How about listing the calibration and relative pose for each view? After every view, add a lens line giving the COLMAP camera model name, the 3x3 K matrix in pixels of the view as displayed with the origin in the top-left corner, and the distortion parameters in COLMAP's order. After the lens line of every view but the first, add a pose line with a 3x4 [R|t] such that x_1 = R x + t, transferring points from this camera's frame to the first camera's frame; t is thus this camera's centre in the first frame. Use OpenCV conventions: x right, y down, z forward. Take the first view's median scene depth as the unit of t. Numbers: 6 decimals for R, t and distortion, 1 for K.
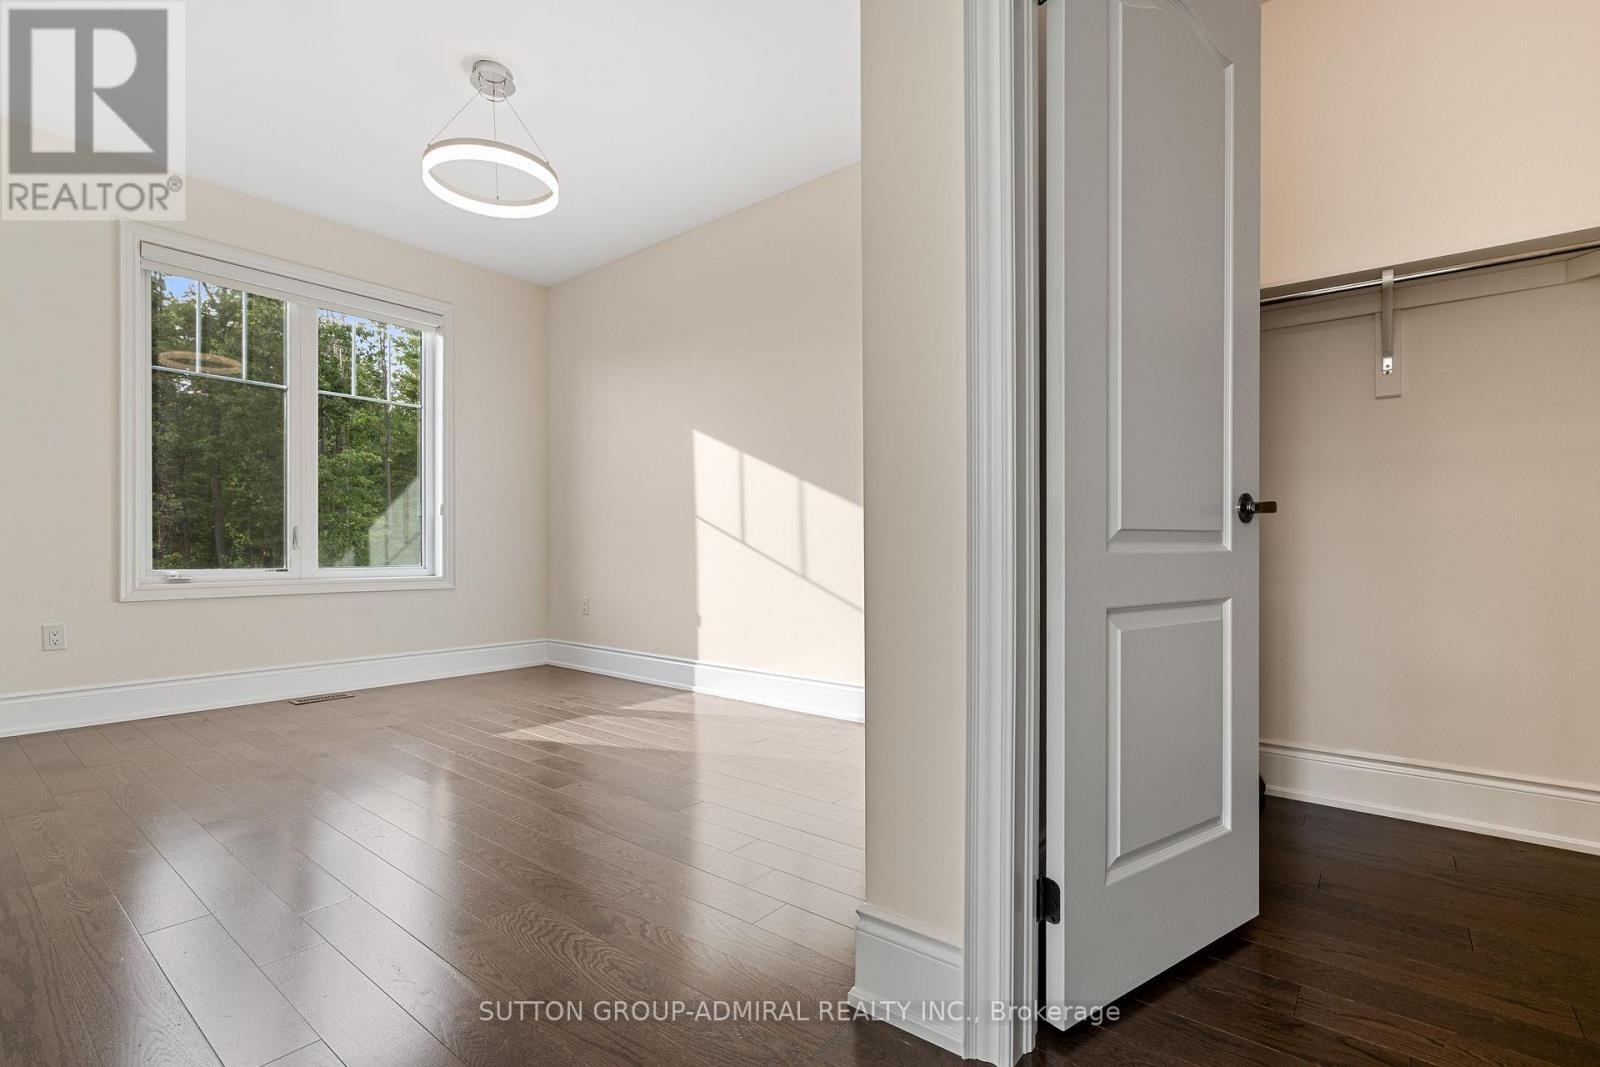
lens RADIAL K [[734.3, 0, 801.0], [0, 734.3, 544.2], [0, 0, 1]] dist [-0.005087, -0.000612]
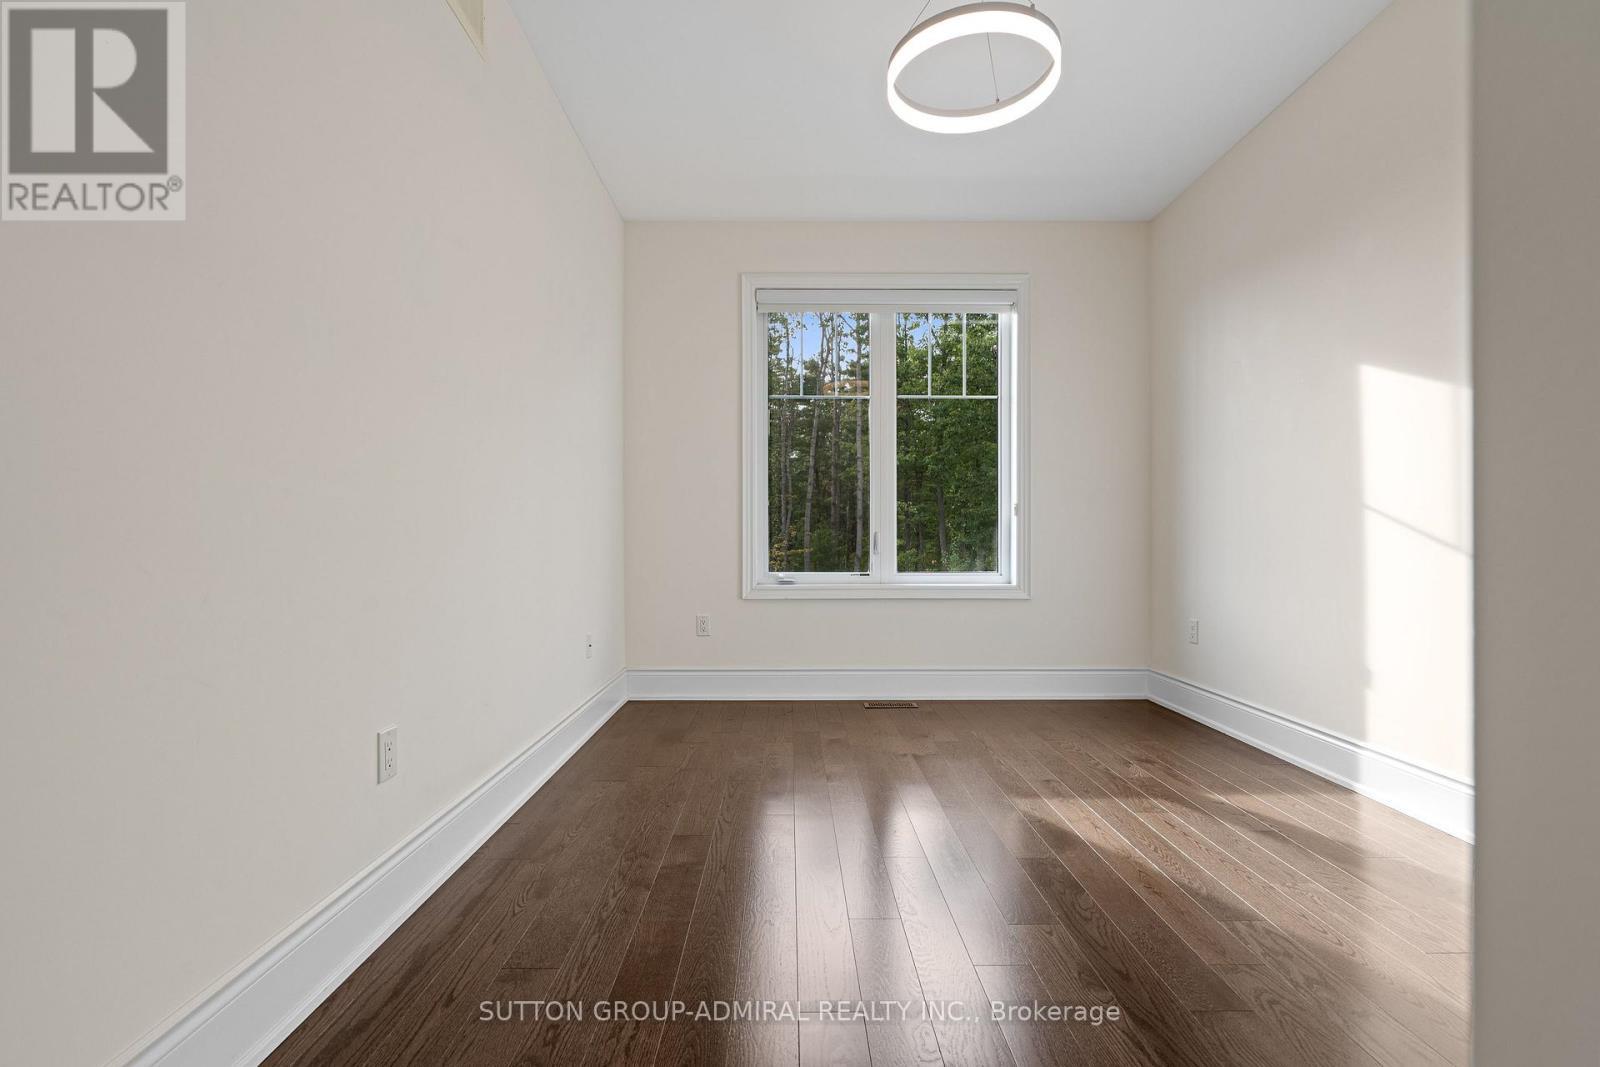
lens RADIAL K [[734.3, 0, 795.4], [0, 734.3, 551.8], [0, 0, 1]] dist [-0.005087, -0.000612]
pose [[0.627664, 0.008134, -0.778442, 0.034376], [0.005570, 0.999873, 0.014939, -0.011638], [0.778465, -0.013712, 0.627539, 0.246215]]
